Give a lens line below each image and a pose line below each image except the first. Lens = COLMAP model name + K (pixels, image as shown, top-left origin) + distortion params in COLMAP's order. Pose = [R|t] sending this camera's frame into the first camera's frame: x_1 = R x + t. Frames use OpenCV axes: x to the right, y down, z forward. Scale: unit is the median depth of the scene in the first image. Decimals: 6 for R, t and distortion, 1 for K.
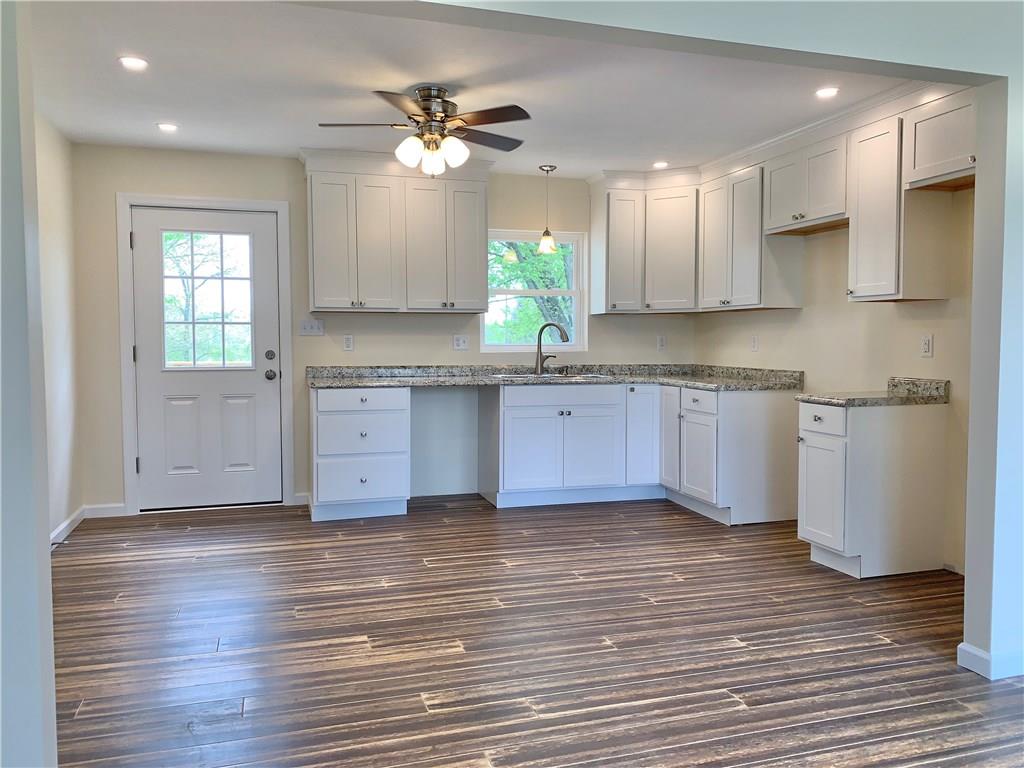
lens RADIAL K [[783.8, 0, 518.4], [0, 783.8, 383.6], [0, 0, 1]] dist [0.072820, -0.144213]
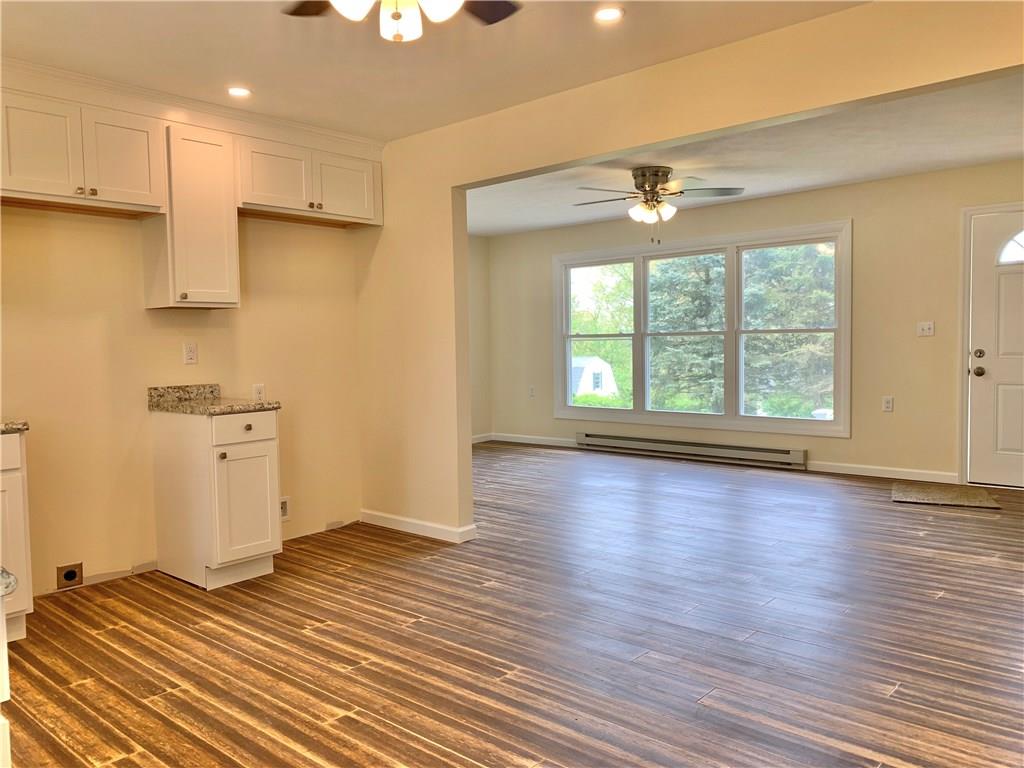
lens RADIAL K [[784.5, 0, 510.0], [0, 784.5, 381.0], [0, 0, 1]] dist [0.014443, -0.008059]
pose [[-0.510740, -0.032059, 0.859138, -0.606766], [0.073856, 0.993974, 0.080996, -0.066329], [-0.856557, 0.104821, -0.505294, 1.204035]]
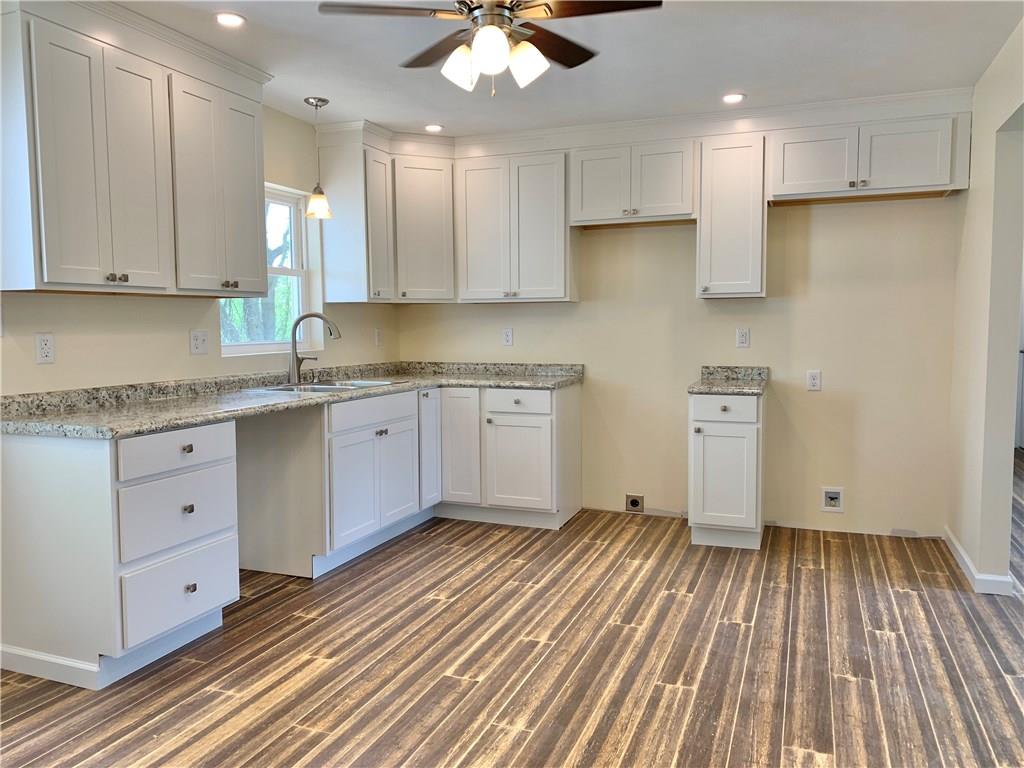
lens RADIAL K [[784.5, 0, 510.0], [0, 784.5, 381.0], [0, 0, 1]] dist [0.014443, -0.008059]
pose [[0.618871, -0.061165, 0.783108, -0.617989], [0.050953, 0.997990, 0.037682, -0.046780], [-0.783838, 0.016582, 0.620743, 0.572427]]
